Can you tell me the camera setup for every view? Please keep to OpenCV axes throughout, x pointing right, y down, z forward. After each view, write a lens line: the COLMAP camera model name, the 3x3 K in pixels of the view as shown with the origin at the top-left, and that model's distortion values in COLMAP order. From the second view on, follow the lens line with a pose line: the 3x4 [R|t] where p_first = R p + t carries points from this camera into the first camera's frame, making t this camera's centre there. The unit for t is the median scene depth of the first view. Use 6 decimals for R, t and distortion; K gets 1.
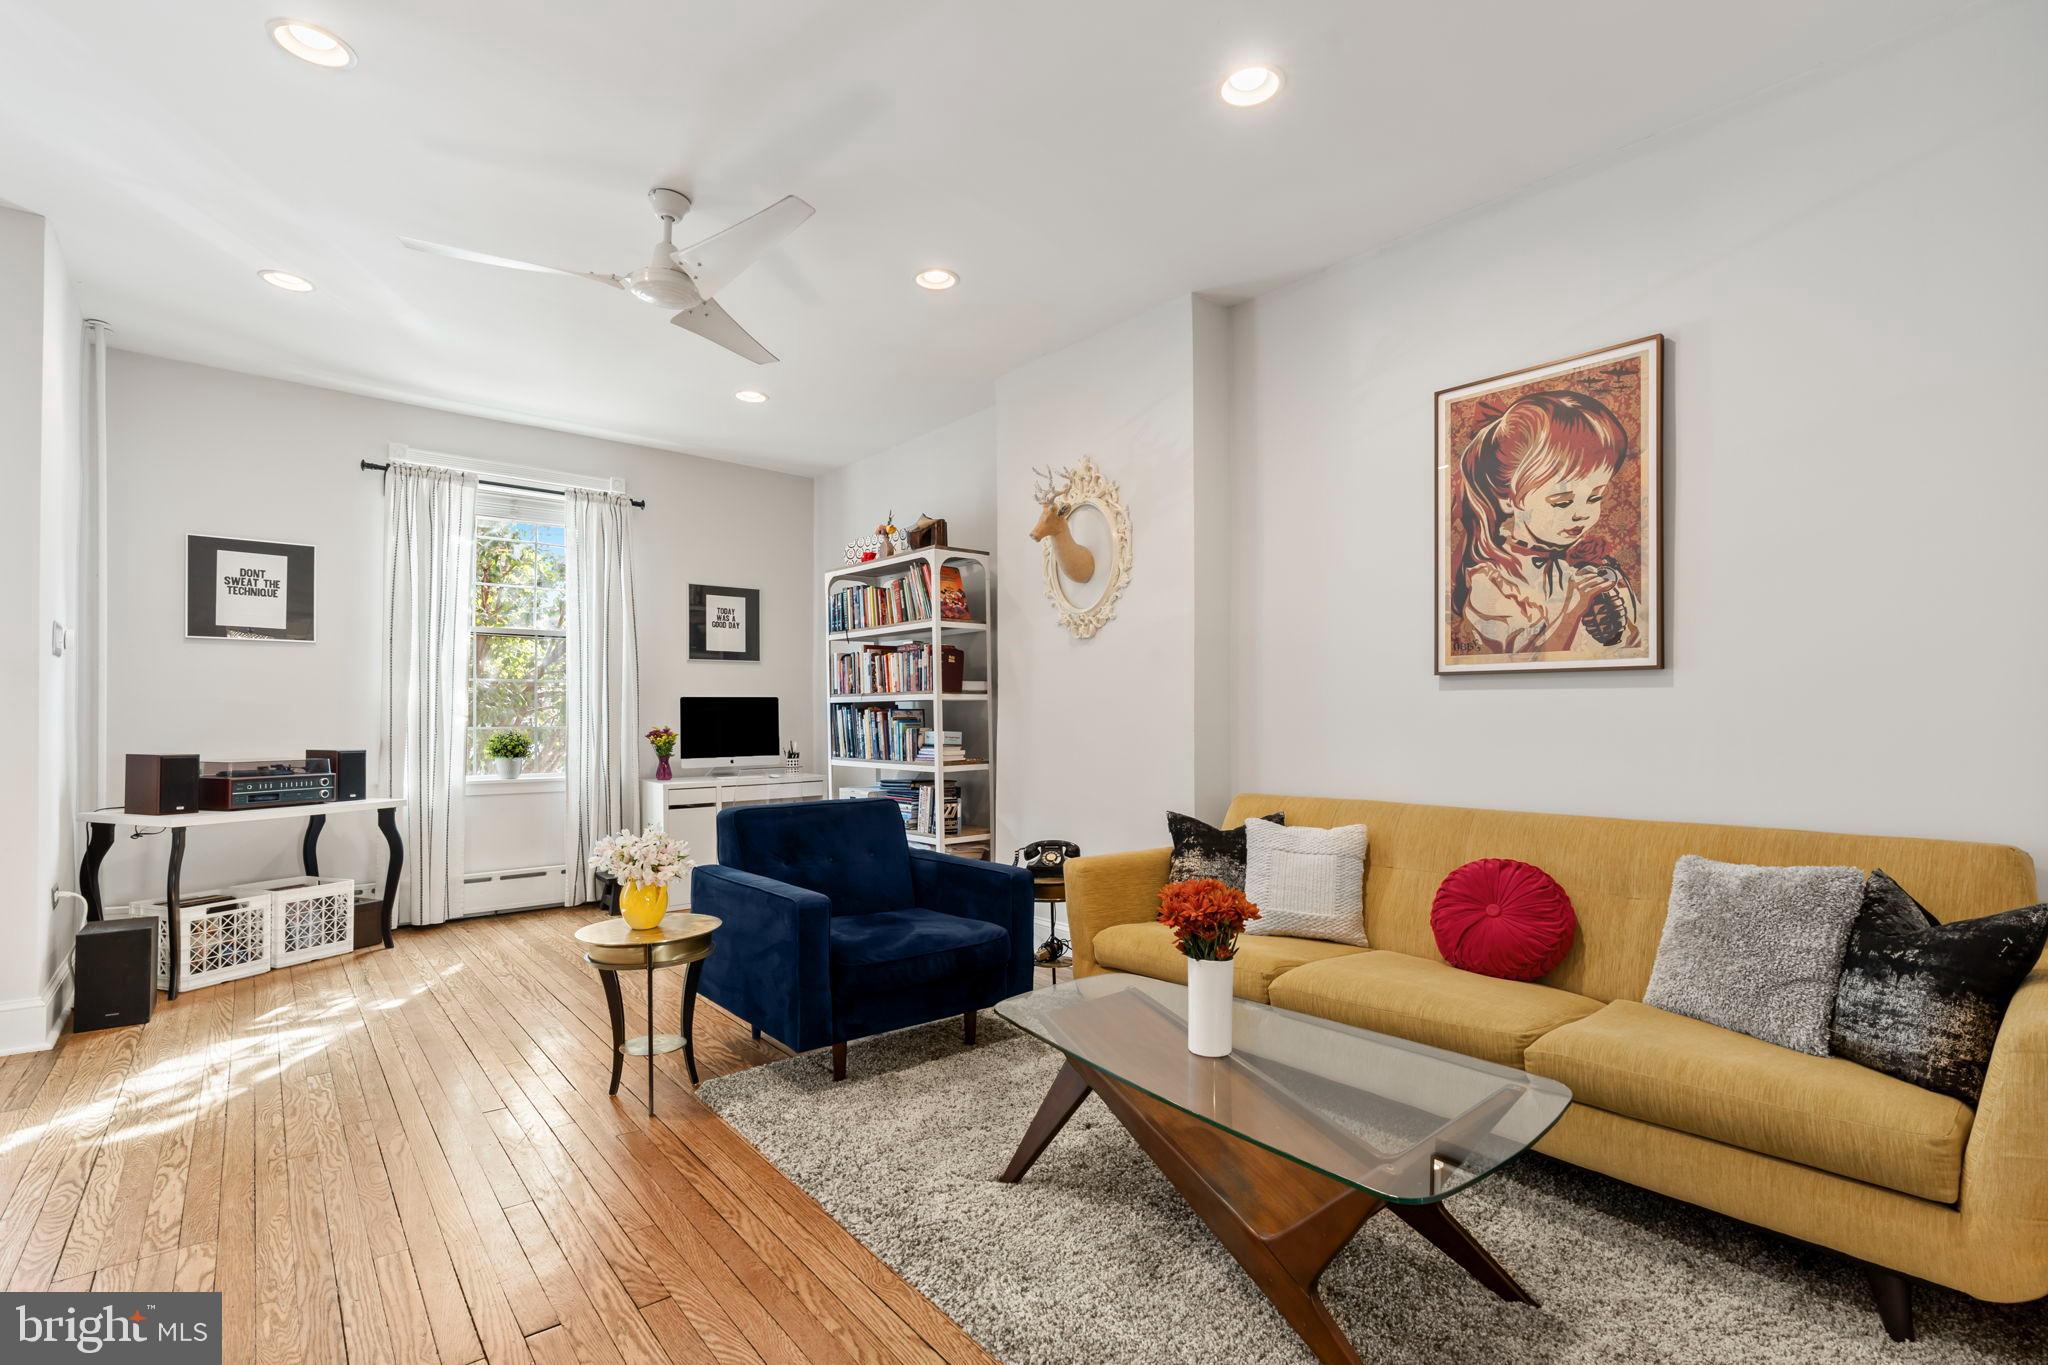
lens RADIAL K [[935.5, 0, 1032.5], [0, 935.5, 712.5], [0, 0, 1]] dist [-0.010152, 0.003527]
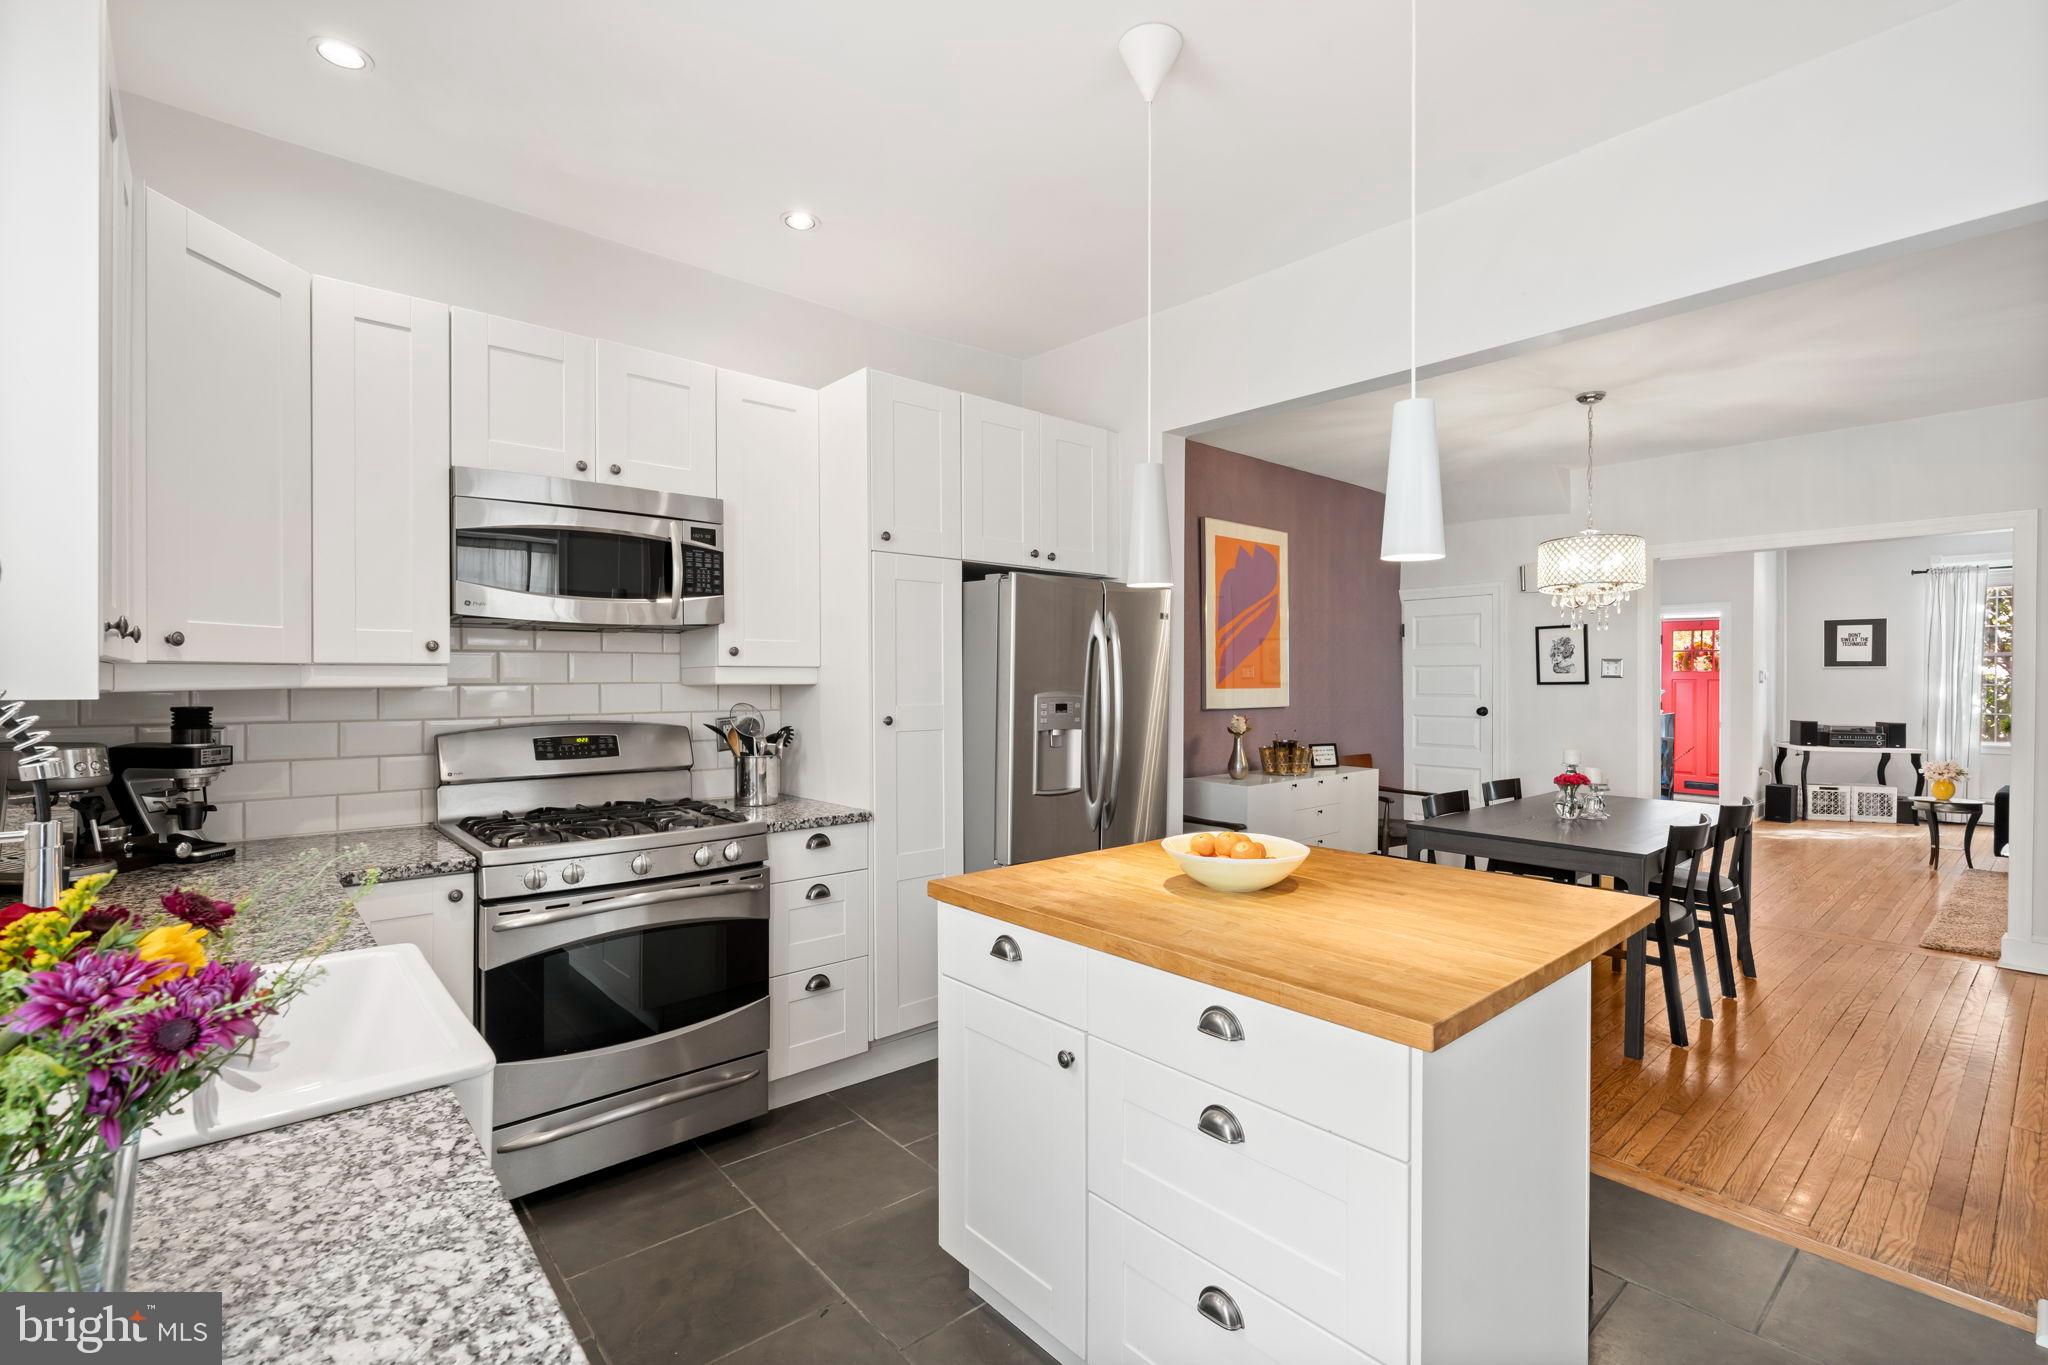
lens RADIAL K [[935.5, 0, 1029.1], [0, 935.5, 682.2], [0, 0, 1]] dist [-0.010152, 0.003527]
pose [[0.021555, 0.004747, -0.999756, 1.250862], [0.000529, 0.999989, 0.004760, -0.058449], [0.999768, -0.000631, 0.021552, -0.924487]]
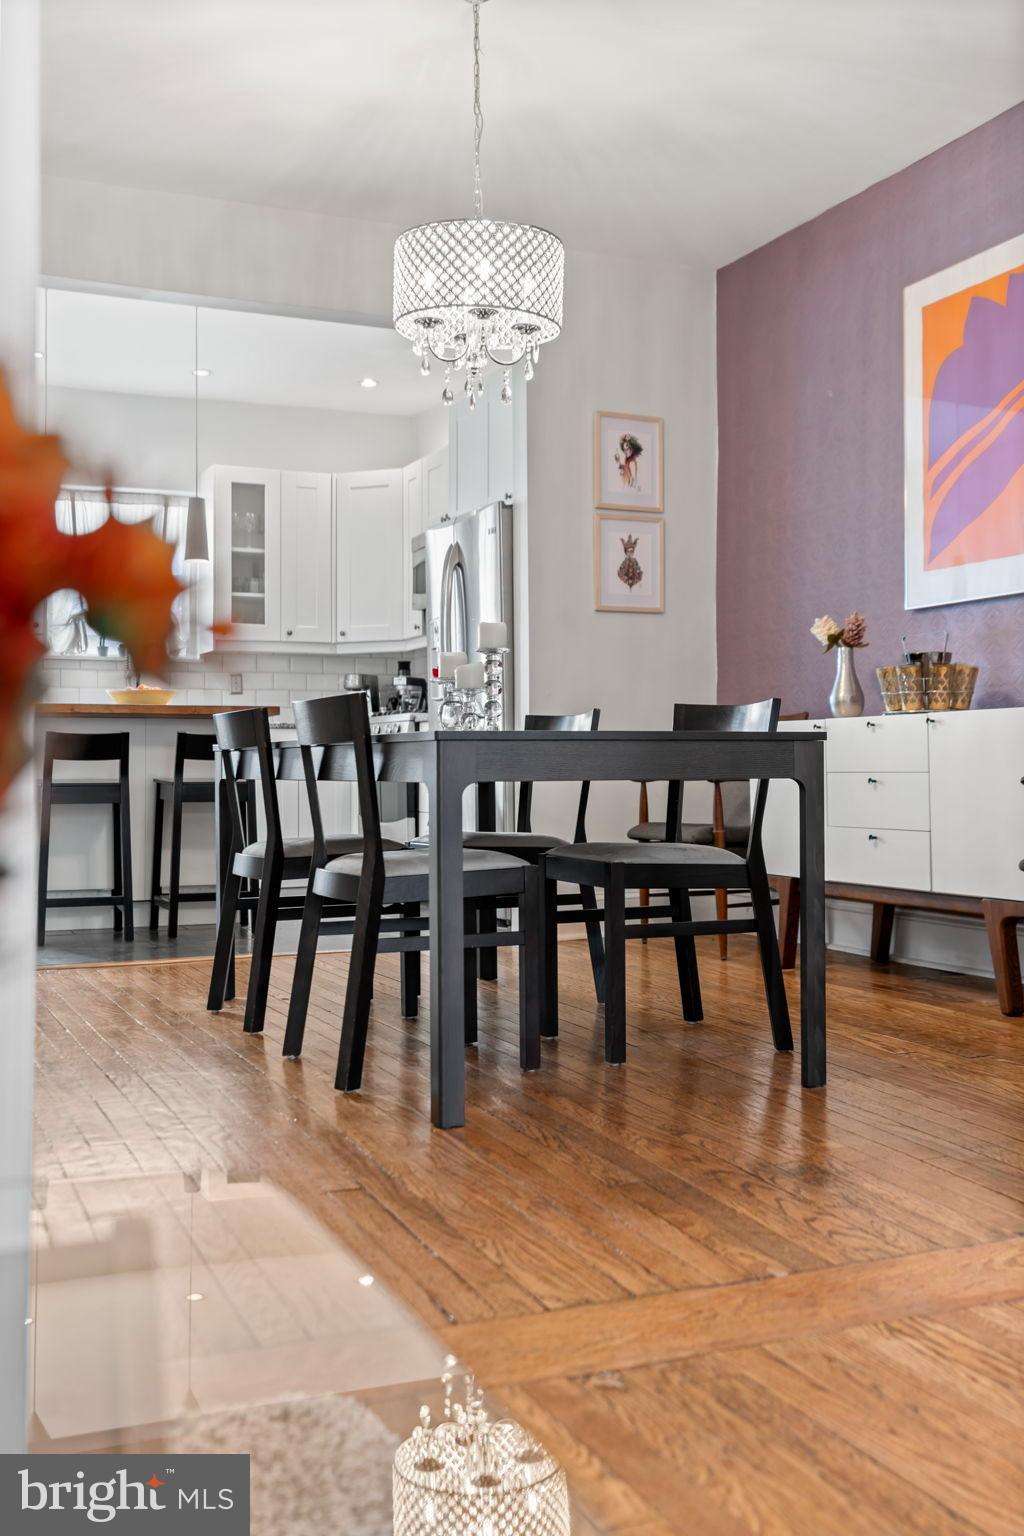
lens RADIAL K [[1522.3, 0, 509.2], [0, 1522.3, 728.6], [0, 0, 1]] dist [0.018404, 0.000000]
pose [[-0.957771, 0.010334, 0.287348, 0.015295], [0.002131, 0.999582, -0.028848, 0.105145], [-0.287526, -0.027017, -0.957392, 0.520166]]
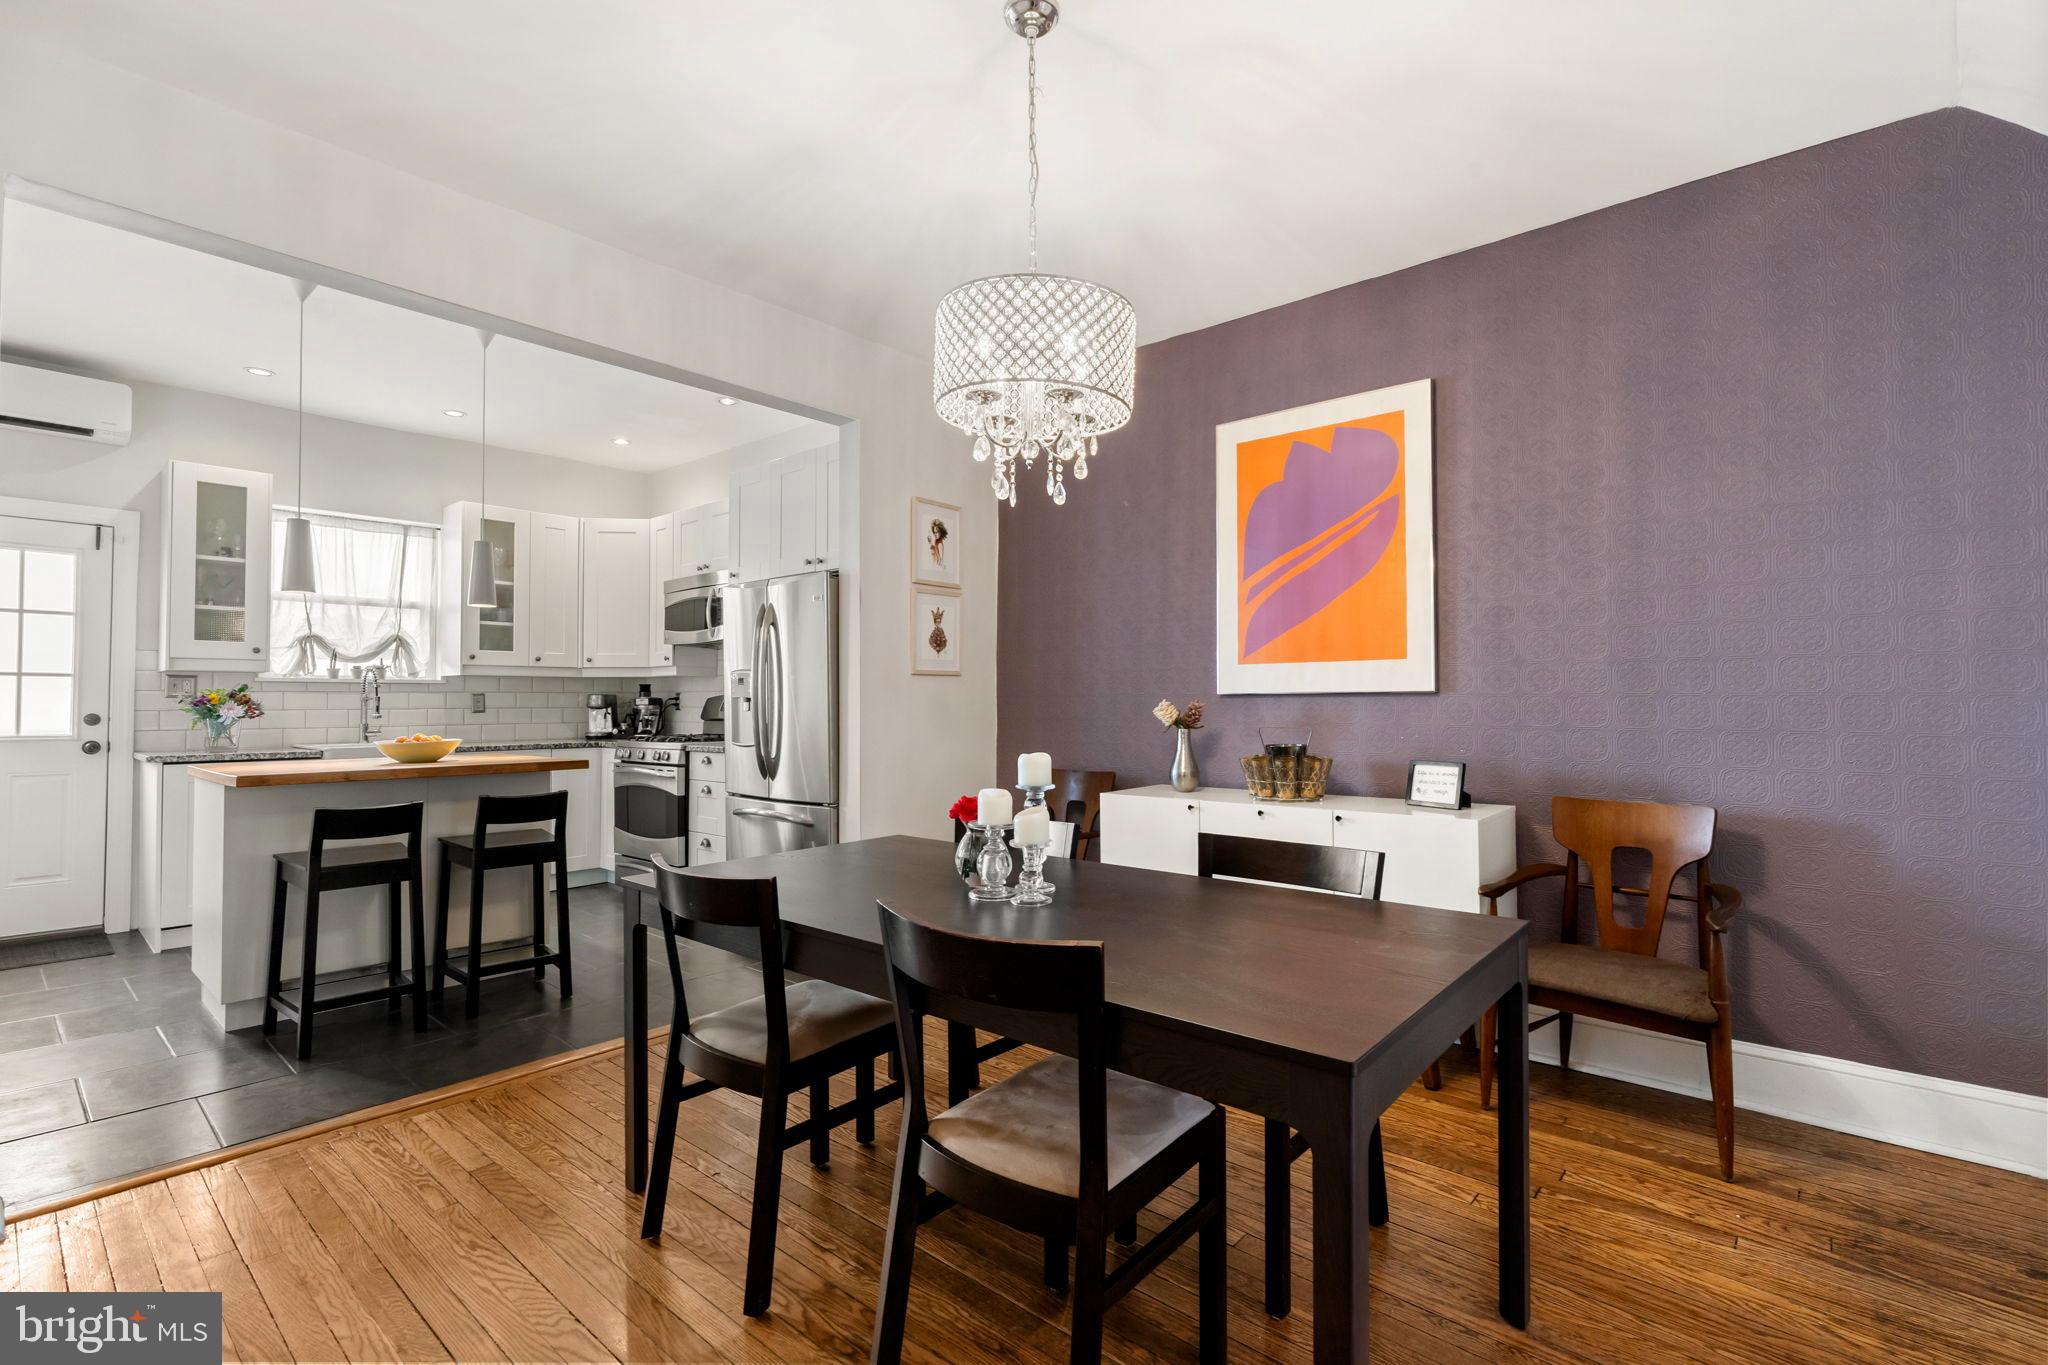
lens RADIAL K [[935.5, 0, 1034.5], [0, 935.5, 683.1], [0, 0, 1]] dist [-0.010152, 0.003527]
pose [[-0.988567, -0.001704, -0.150774, 0.351761], [0.002094, 0.999684, -0.025034, -0.006847], [0.150769, -0.025064, -0.988251, 0.143109]]
